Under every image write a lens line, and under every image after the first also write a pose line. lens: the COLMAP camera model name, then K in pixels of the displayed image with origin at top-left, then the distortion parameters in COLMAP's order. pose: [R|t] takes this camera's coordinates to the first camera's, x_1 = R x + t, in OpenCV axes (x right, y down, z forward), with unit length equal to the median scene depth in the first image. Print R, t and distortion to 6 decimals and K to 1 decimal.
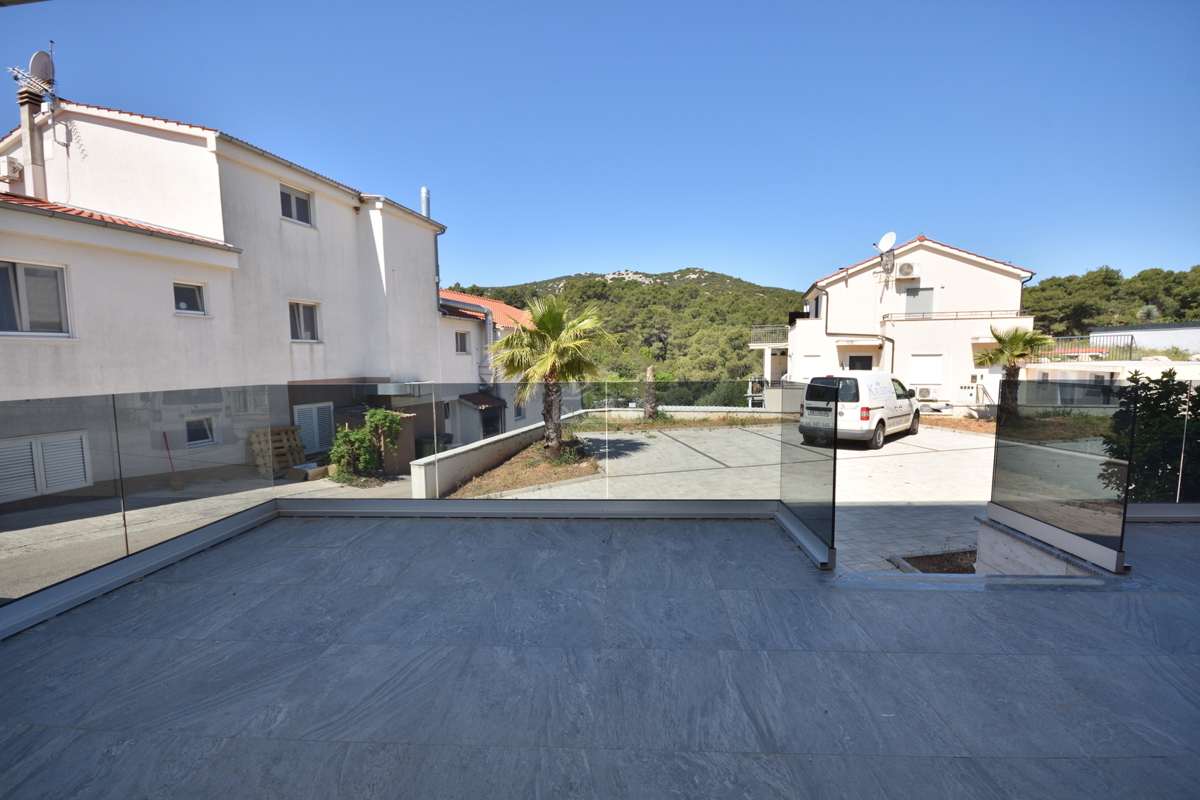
lens RADIAL K [[525.5, 0, 599.9], [0, 525.5, 404.8], [0, 0, 1]] dist [-0.001192, -0.000117]
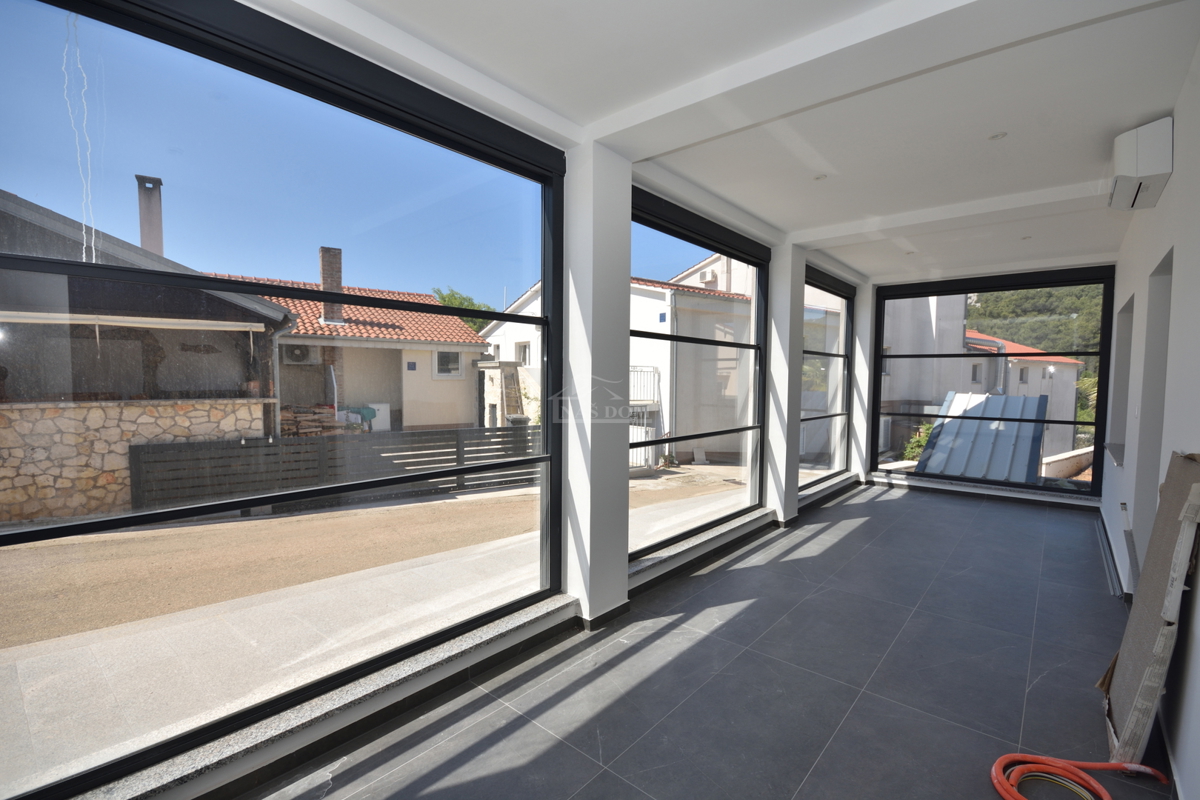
lens RADIAL K [[525.5, 0, 601.1], [0, 525.5, 405.4], [0, 0, 1]] dist [-0.001192, -0.000117]
pose [[0.785512, 0.042854, -0.617361, -0.186356], [-0.067391, 0.997590, -0.016500, 0.029048], [0.615166, 0.054566, 0.786507, -0.427162]]
